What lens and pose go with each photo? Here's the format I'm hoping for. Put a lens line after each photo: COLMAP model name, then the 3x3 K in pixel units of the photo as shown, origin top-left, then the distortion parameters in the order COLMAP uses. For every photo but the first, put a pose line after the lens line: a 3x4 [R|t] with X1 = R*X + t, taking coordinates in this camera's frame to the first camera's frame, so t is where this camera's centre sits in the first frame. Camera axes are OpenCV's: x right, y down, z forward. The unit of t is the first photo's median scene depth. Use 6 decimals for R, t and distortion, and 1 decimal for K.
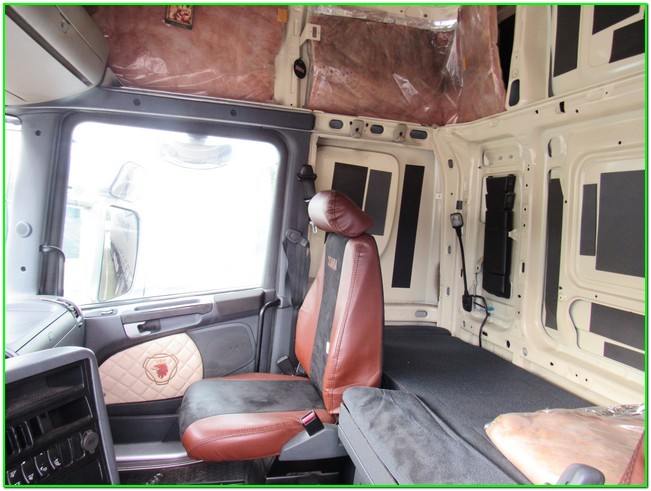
lens RADIAL K [[463.9, 0, 325.1], [0, 463.9, 244.3], [0, 0, 1]] dist [-0.013632, 0.006298]
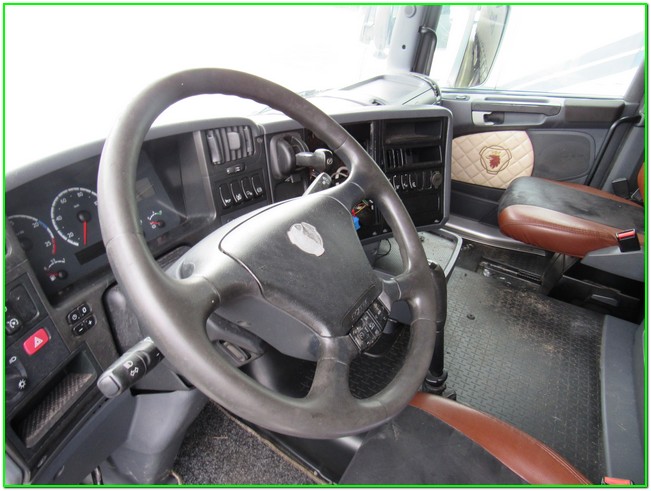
lens RADIAL K [[463.9, 0, 327.3], [0, 463.9, 246.2], [0, 0, 1]] dist [-0.013632, 0.006298]
pose [[0.754852, 0.344392, -0.558204, 0.030617], [-0.099969, 0.901524, 0.421023, 0.032480], [0.648231, -0.262007, 0.714946, -0.097619]]
